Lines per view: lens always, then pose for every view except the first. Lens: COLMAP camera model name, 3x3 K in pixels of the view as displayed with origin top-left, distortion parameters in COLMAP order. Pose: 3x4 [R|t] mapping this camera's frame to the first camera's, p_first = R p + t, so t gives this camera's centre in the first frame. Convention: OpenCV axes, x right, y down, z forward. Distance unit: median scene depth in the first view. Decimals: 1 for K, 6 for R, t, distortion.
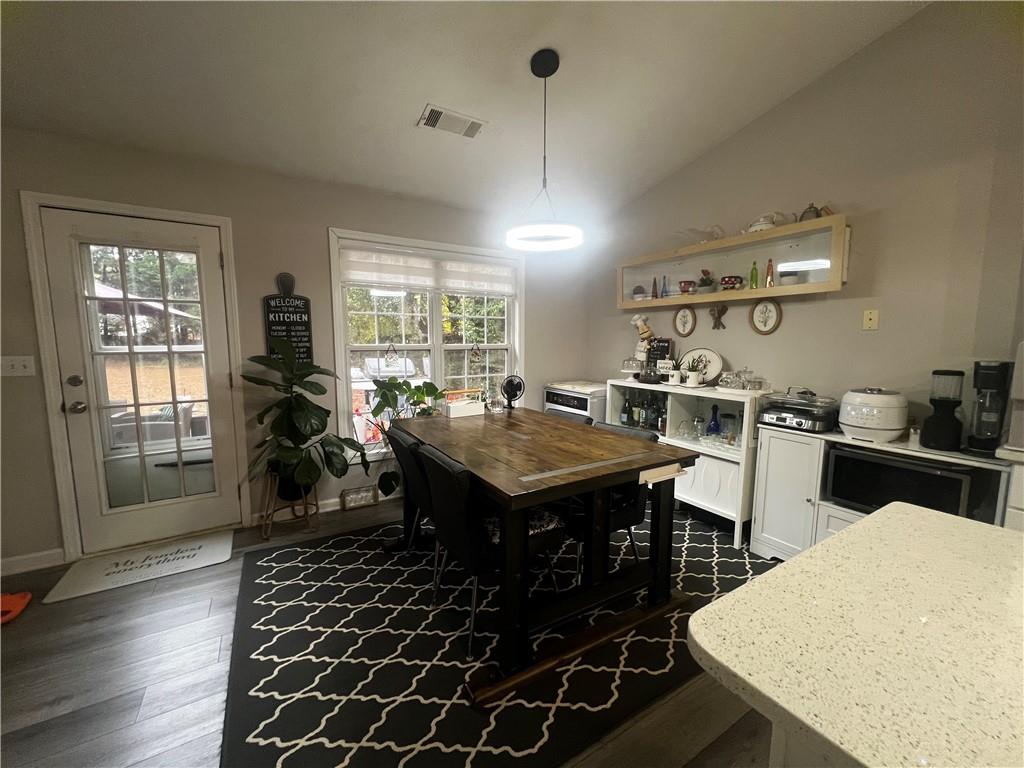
lens RADIAL K [[409.2, 0, 511.9], [0, 409.2, 382.7], [0, 0, 1]] dist [-0.002083, 0.001055]
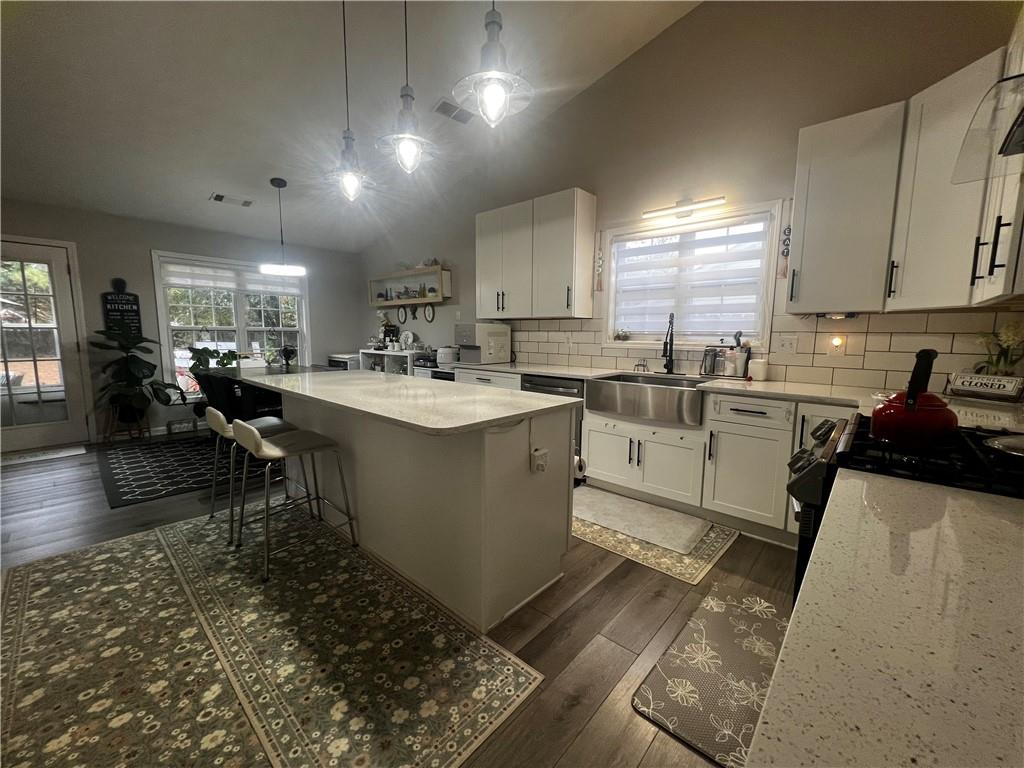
lens RADIAL K [[409.2, 0, 511.3], [0, 409.2, 382.7], [0, 0, 1]] dist [-0.002083, 0.001055]
pose [[0.958352, -0.026811, 0.284330, 0.421229], [0.022885, 0.999591, 0.017121, 0.135286], [-0.284672, -0.009901, 0.958574, -0.911760]]
